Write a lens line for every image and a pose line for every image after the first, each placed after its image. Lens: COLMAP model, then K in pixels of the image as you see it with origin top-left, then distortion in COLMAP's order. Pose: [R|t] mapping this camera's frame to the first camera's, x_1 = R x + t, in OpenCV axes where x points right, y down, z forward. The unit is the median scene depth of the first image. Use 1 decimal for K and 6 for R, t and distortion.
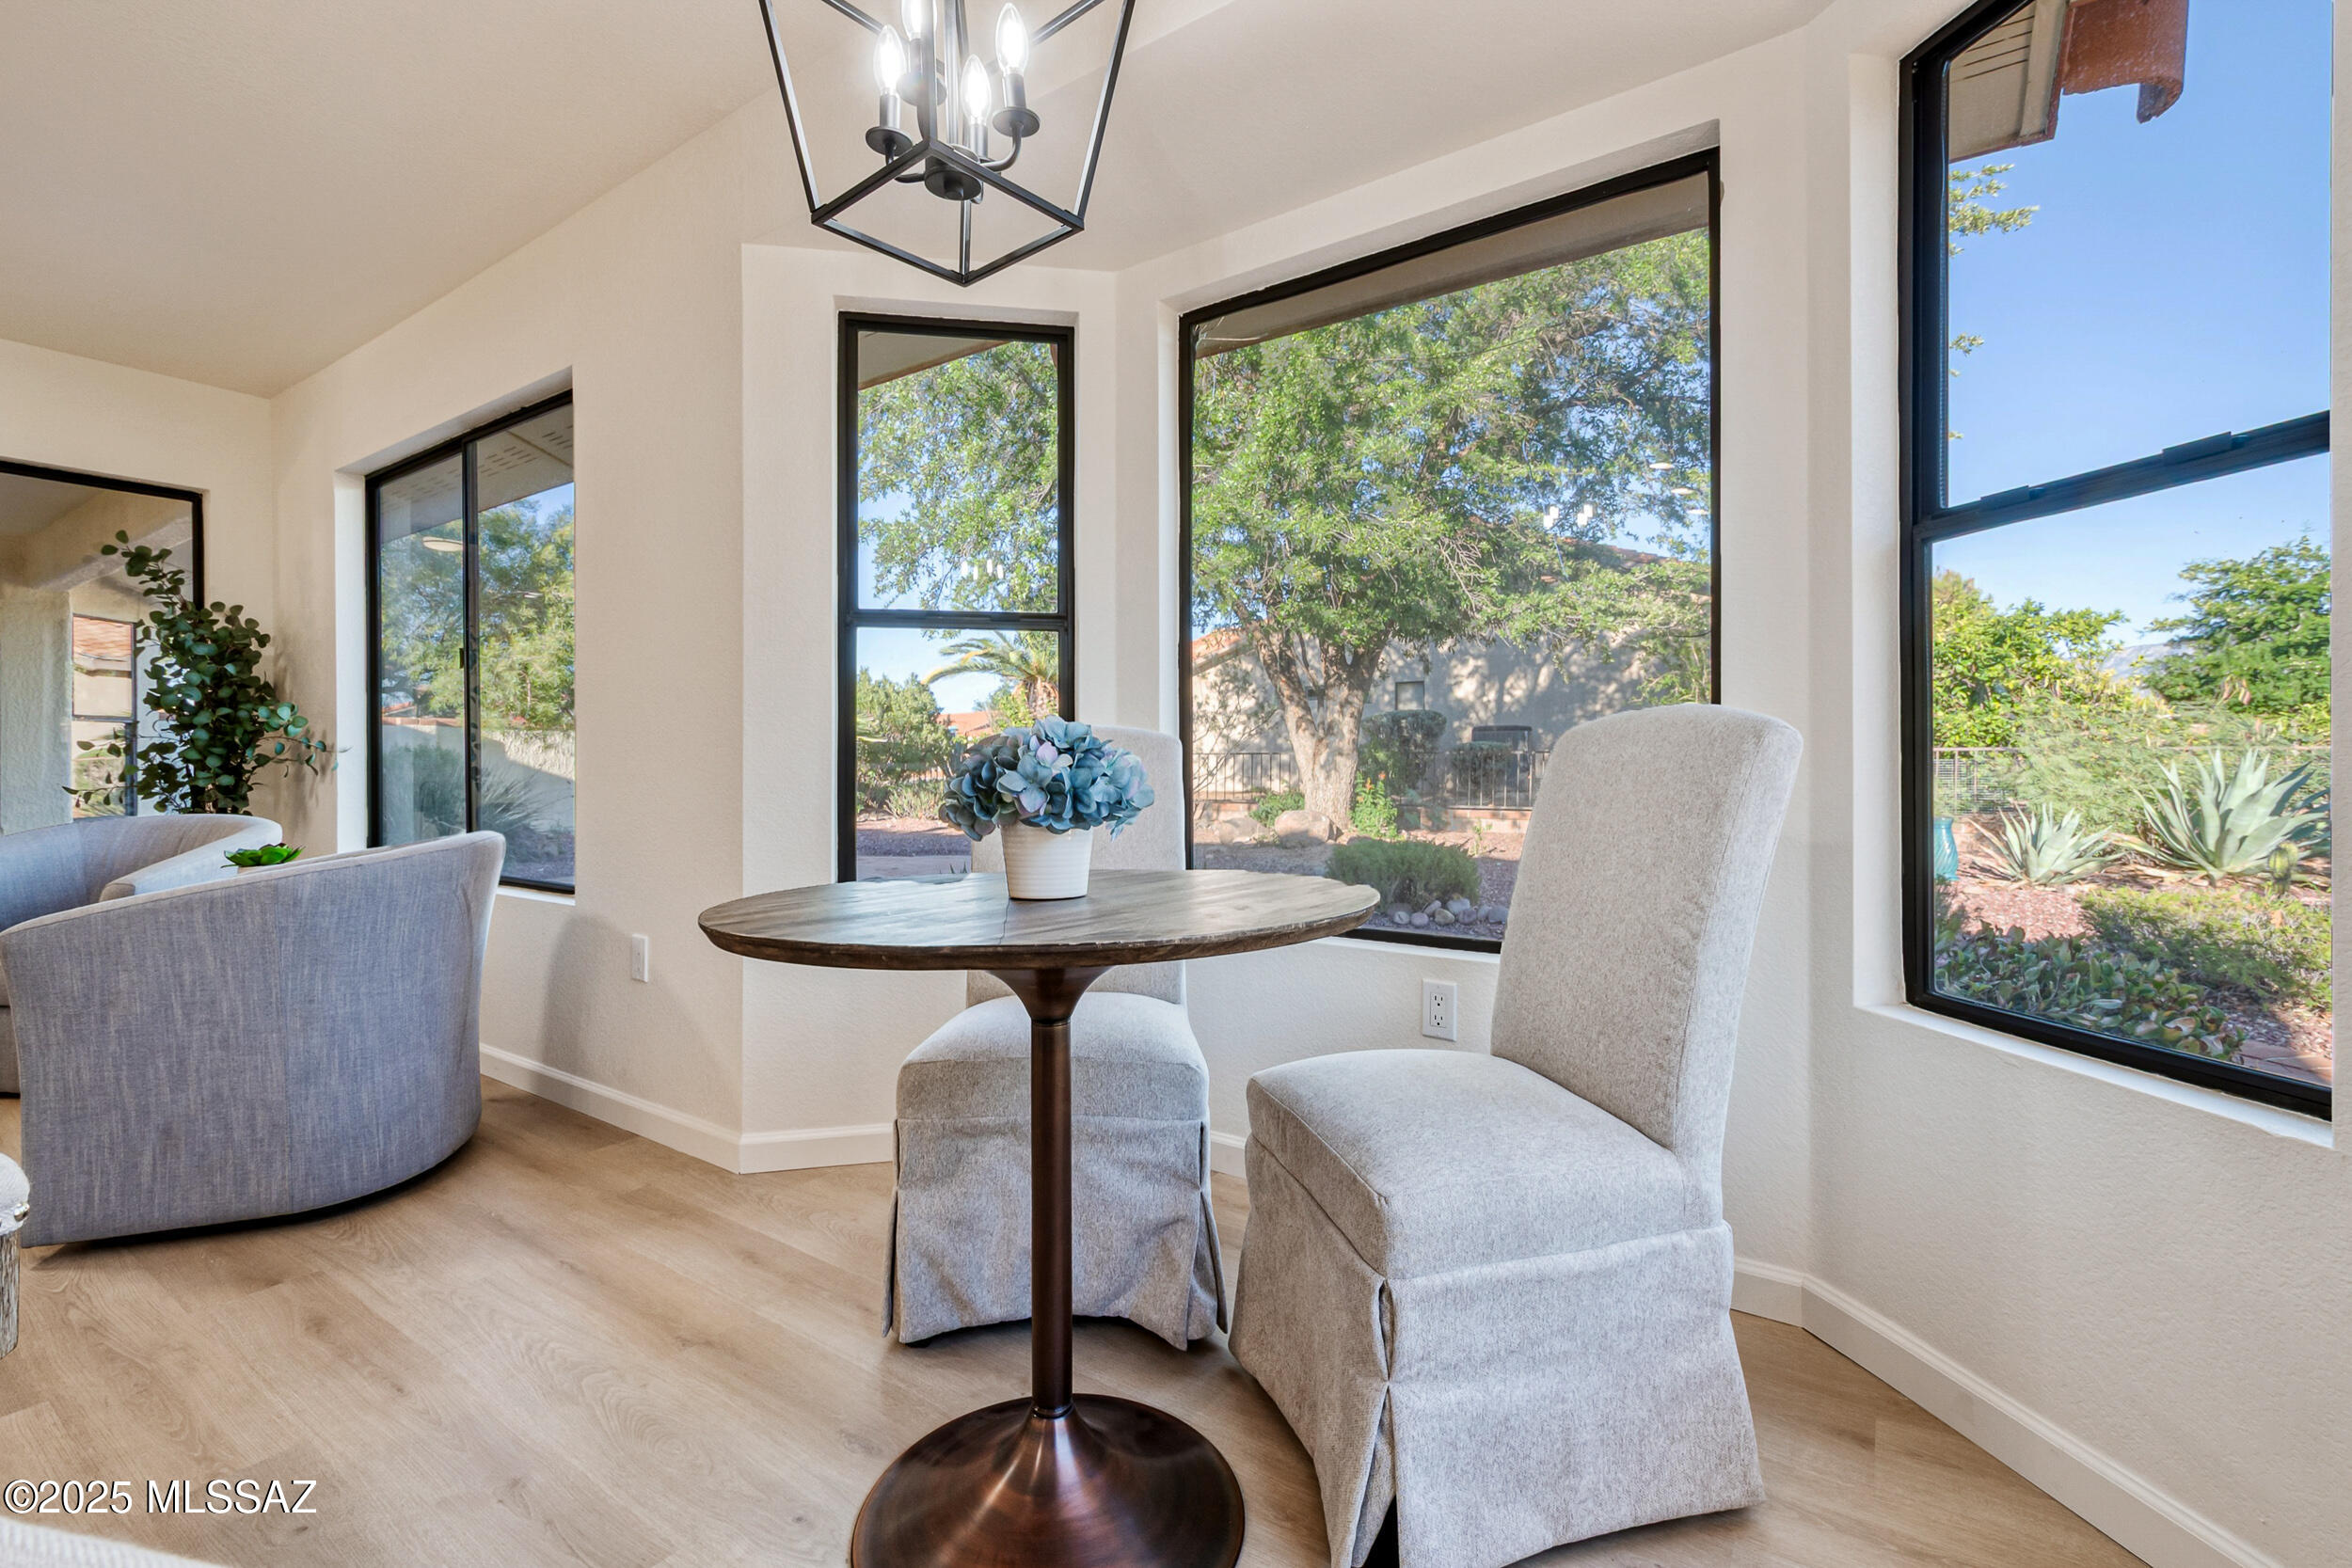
lens RADIAL K [[1046.0, 0, 1184.7], [0, 1046.0, 748.0], [0, 0, 1]] dist [0.008537, -0.000965]
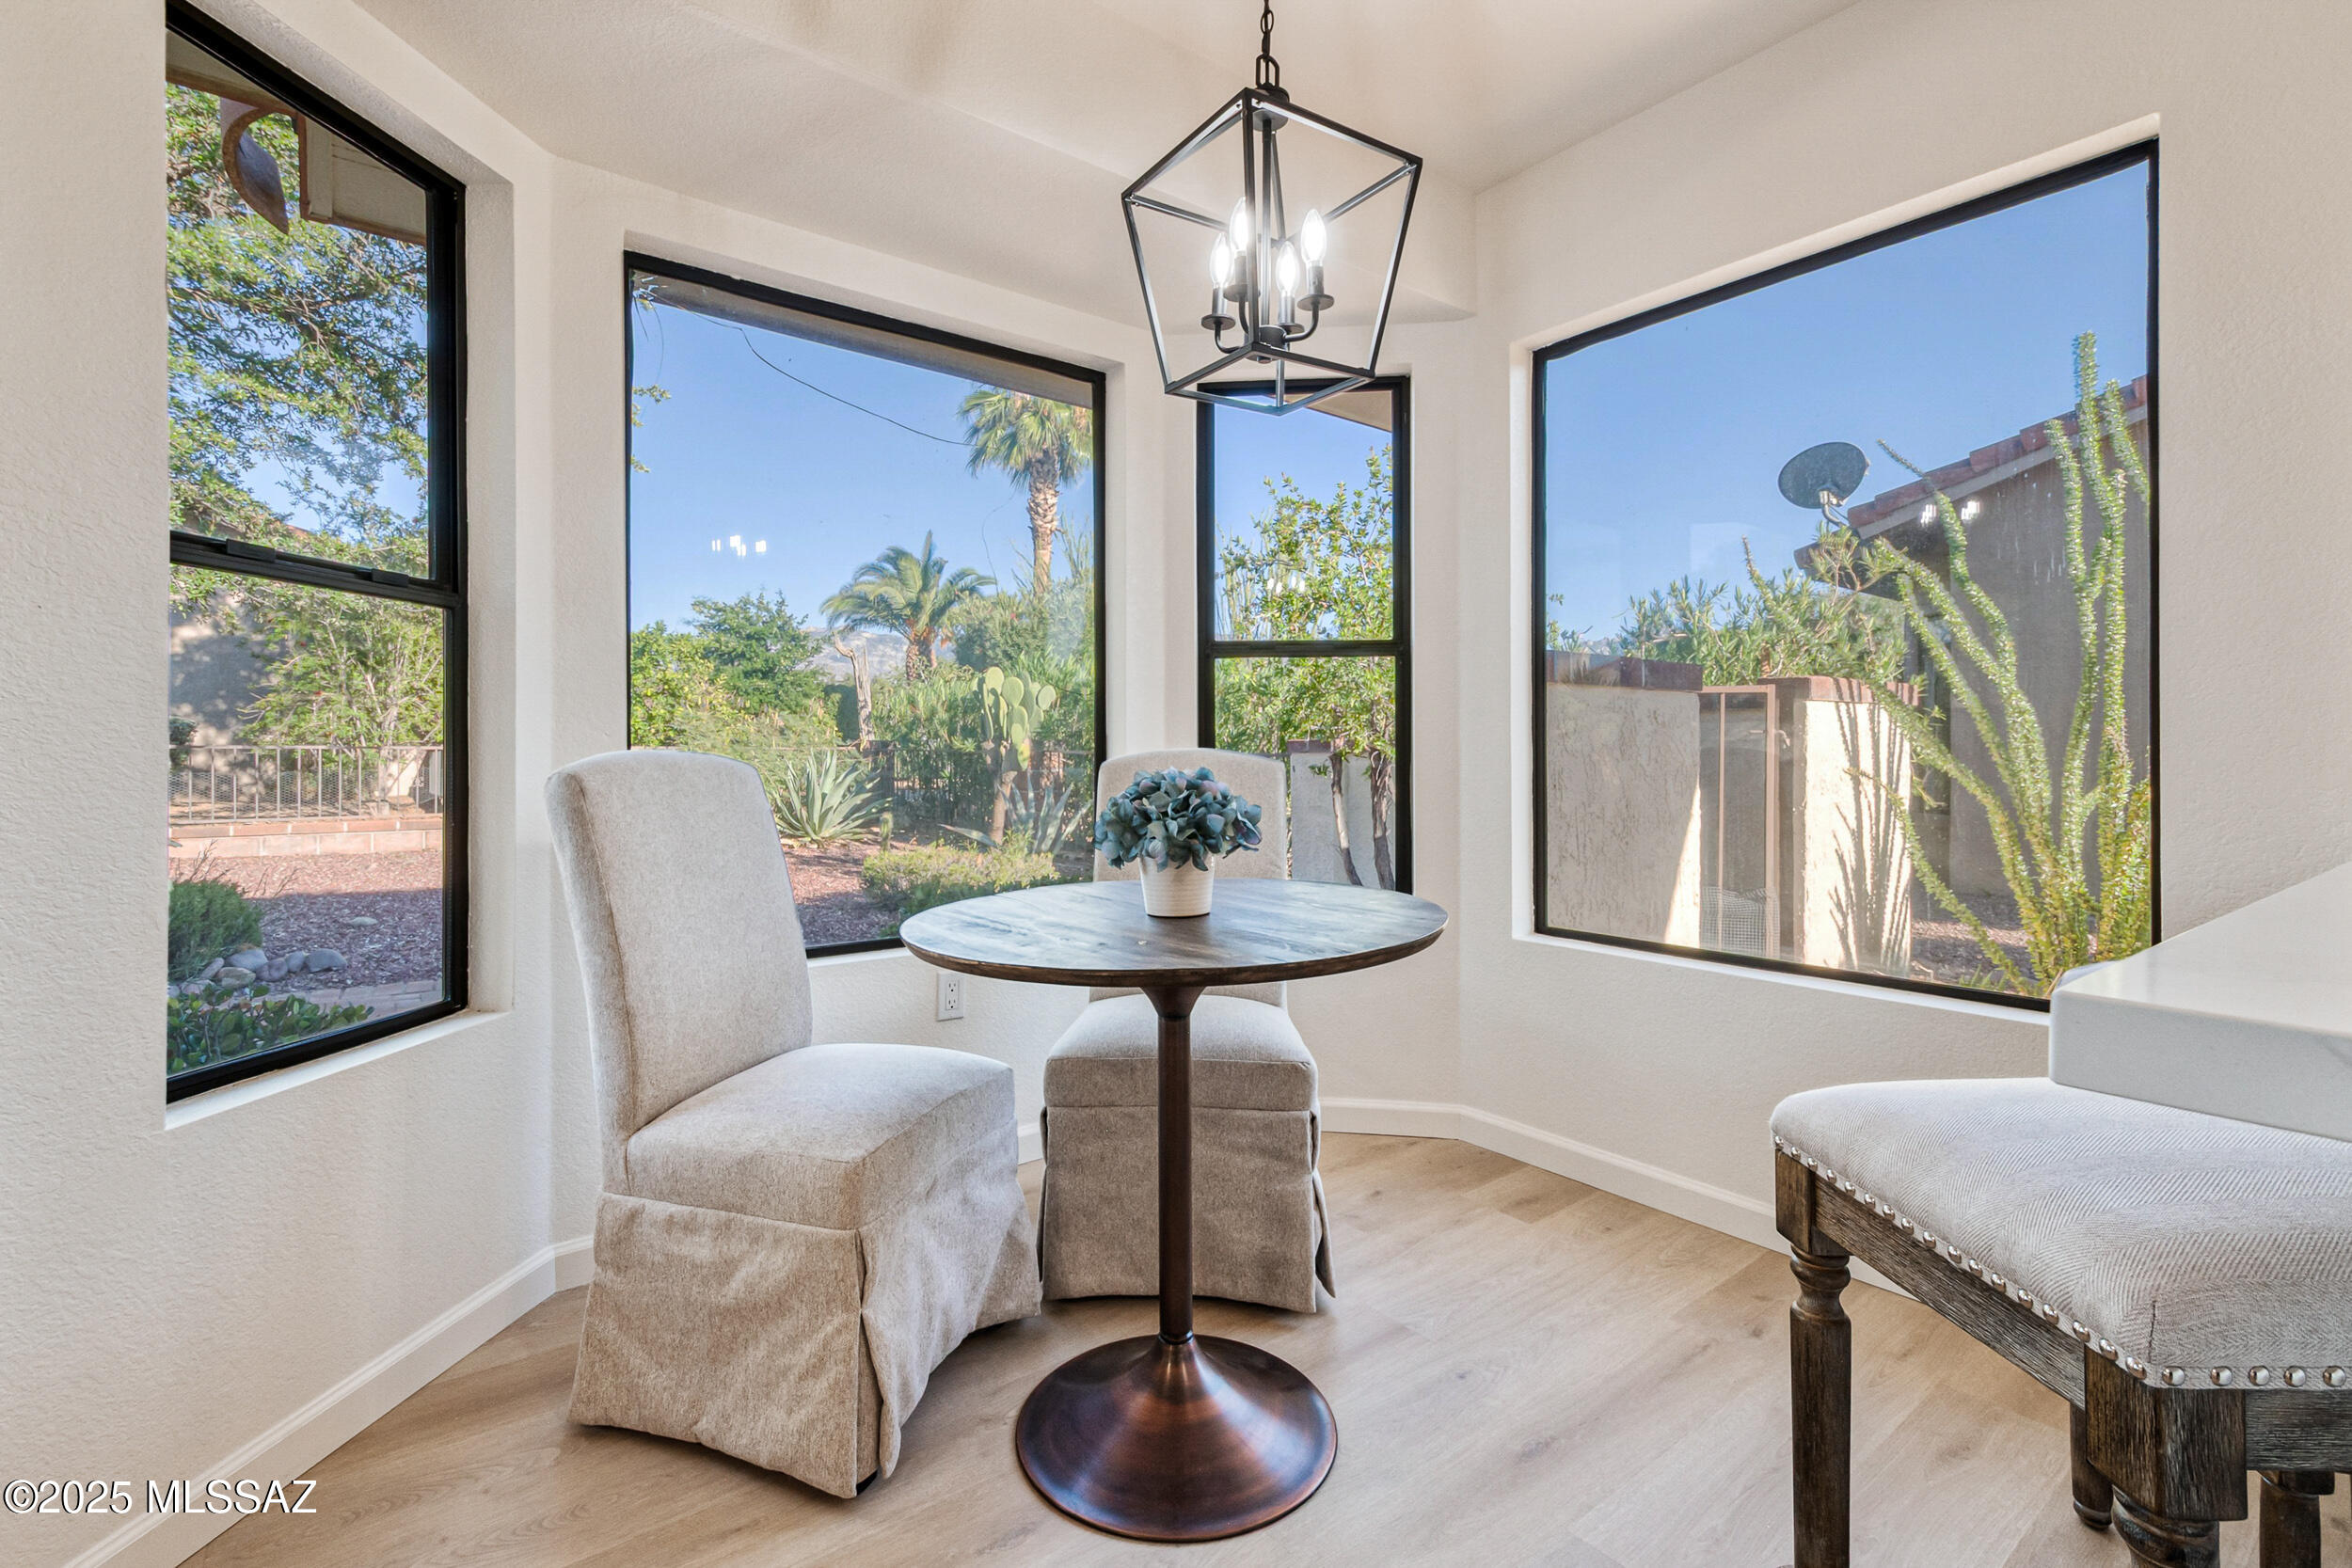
lens RADIAL K [[1046.0, 0, 1151.4], [0, 1046.0, 750.0], [0, 0, 1]] dist [0.008537, -0.000965]
pose [[0.300568, -0.002802, 0.953756, -0.131883], [-0.010447, 0.999926, 0.006230, -0.005164], [-0.953703, -0.011837, 0.300517, 0.067842]]
